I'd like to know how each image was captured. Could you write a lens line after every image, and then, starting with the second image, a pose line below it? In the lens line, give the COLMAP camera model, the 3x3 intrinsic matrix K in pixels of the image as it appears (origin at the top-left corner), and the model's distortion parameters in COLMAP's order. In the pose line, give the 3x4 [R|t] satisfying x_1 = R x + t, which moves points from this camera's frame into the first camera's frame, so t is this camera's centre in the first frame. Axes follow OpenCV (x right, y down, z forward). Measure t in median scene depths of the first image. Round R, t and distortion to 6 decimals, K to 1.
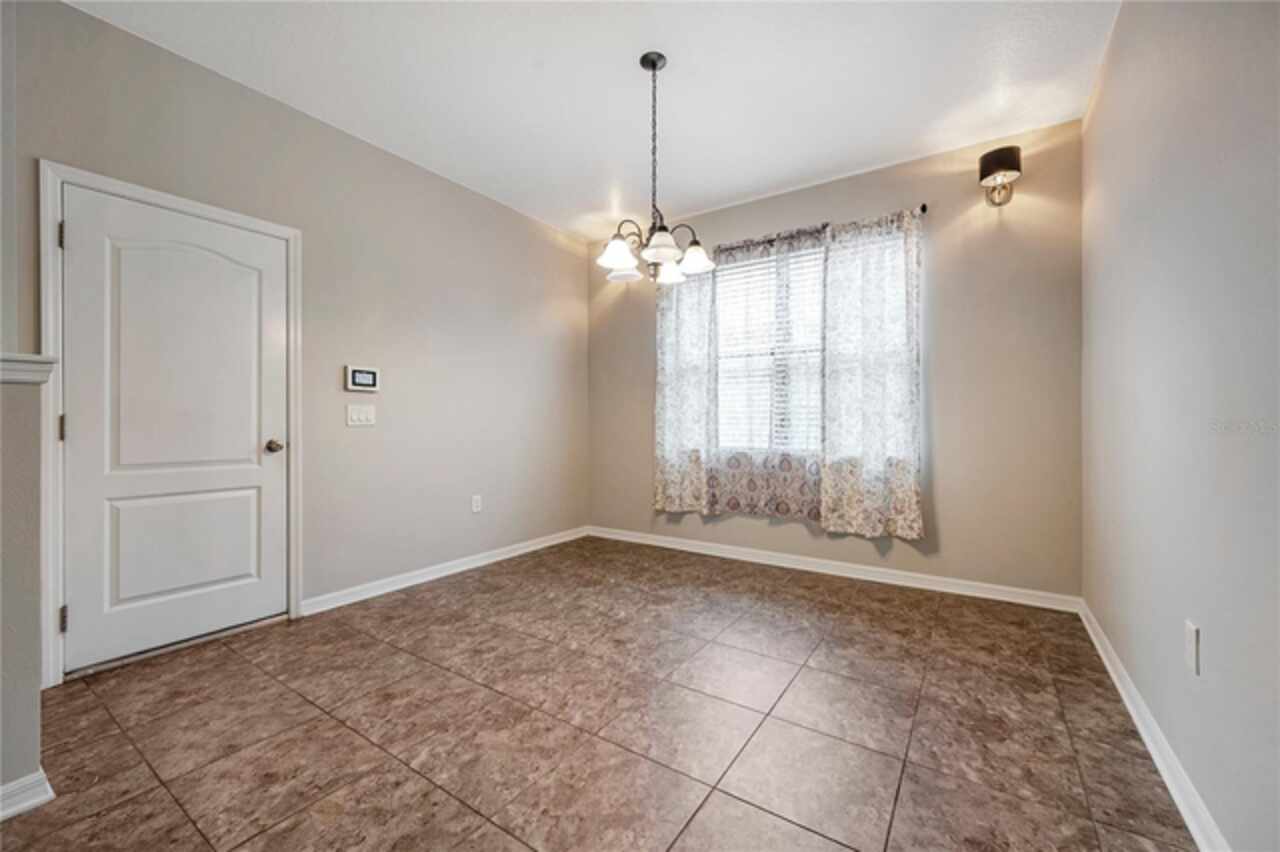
lens RADIAL K [[512.0, 0, 639.9], [0, 512.0, 424.5], [0, 0, 1]] dist [-0.001308, 0.000448]
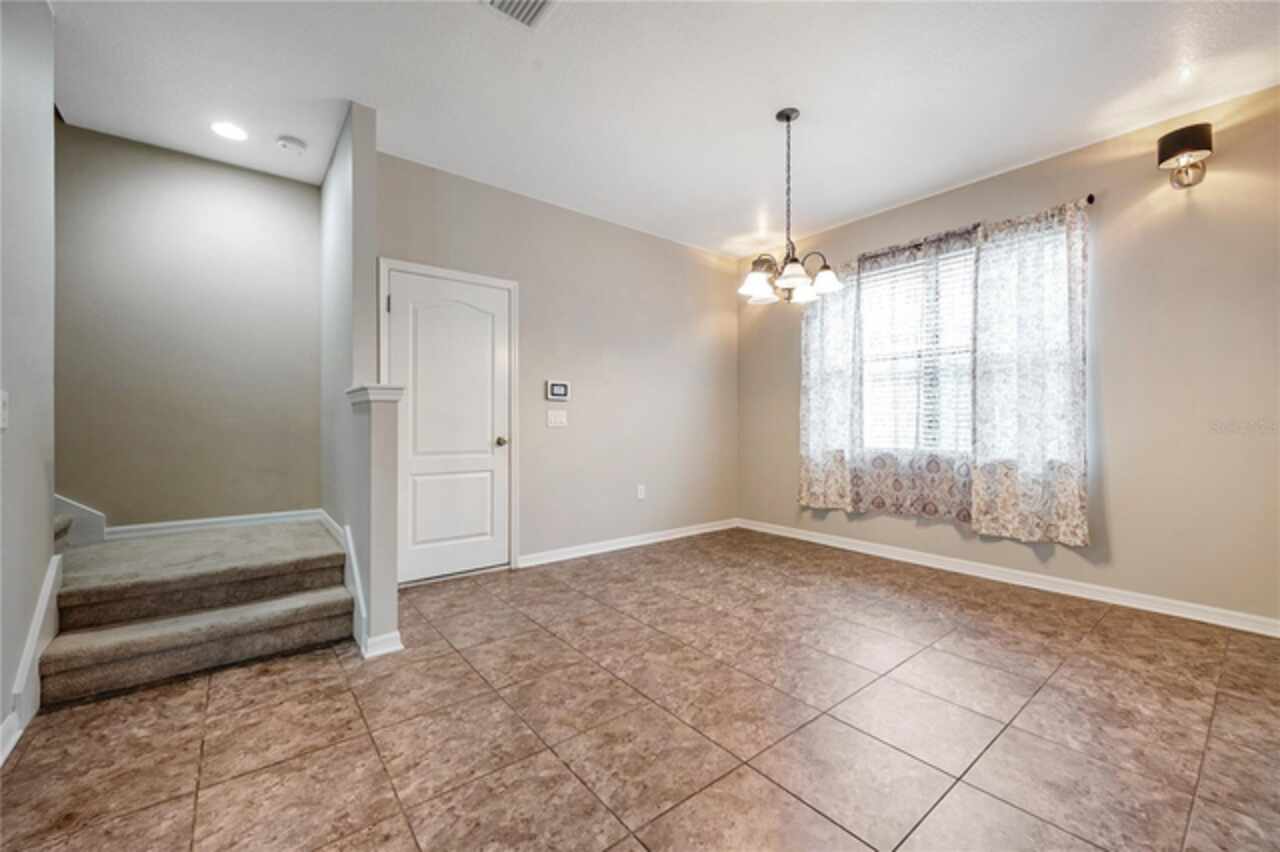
lens RADIAL K [[512.0, 0, 635.5], [0, 512.0, 425.3], [0, 0, 1]] dist [-0.001308, 0.000448]
pose [[0.951346, 0.000744, -0.308123, 0.043852], [-0.000757, 1.000000, 0.000077, -0.001208], [0.308123, 0.000160, 0.951347, -0.169440]]
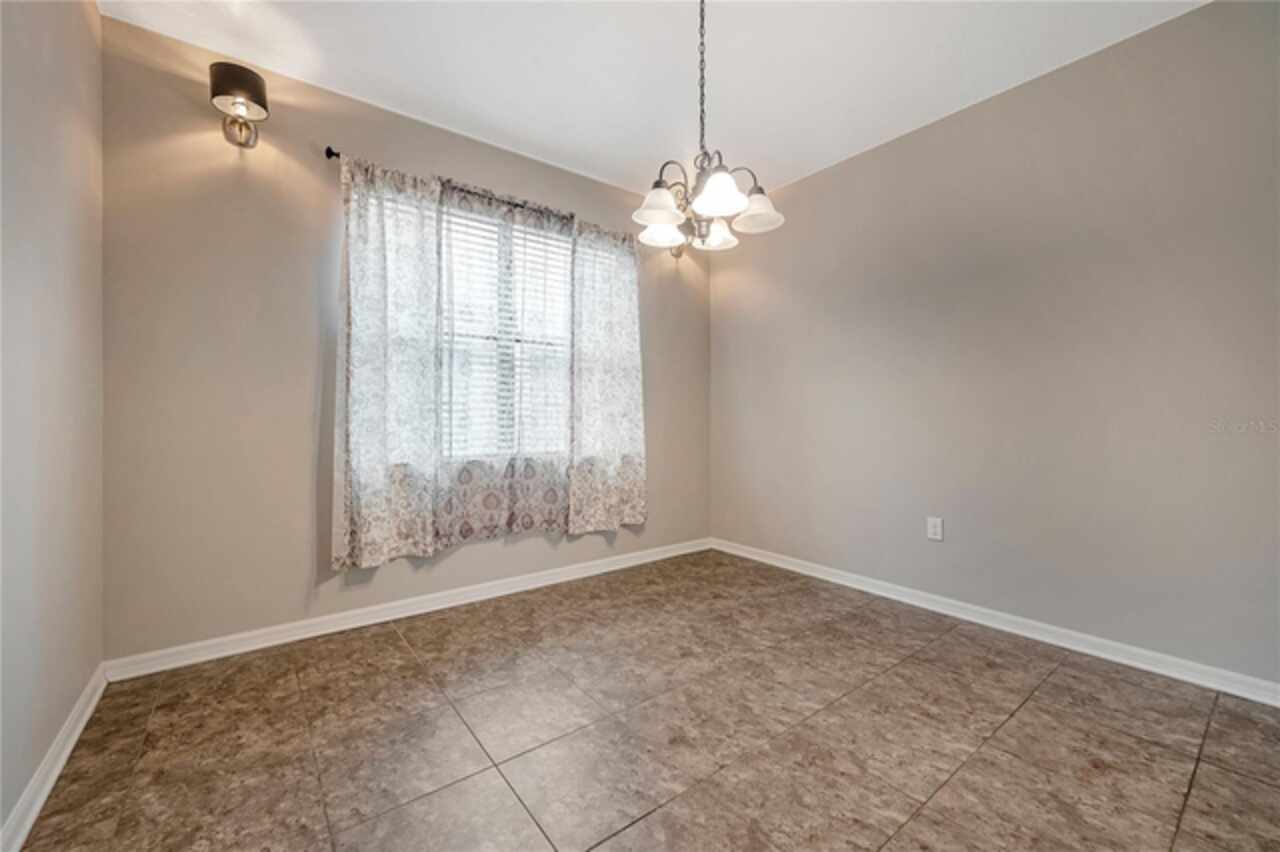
lens RADIAL K [[512.0, 0, 638.7], [0, 512.0, 416.8], [0, 0, 1]] dist [-0.001308, 0.000448]
pose [[0.312970, 0.000525, 0.949763, -0.576709], [0.003653, 0.999992, -0.001757, -0.013118], [-0.949756, 0.004020, 0.312965, 0.664467]]
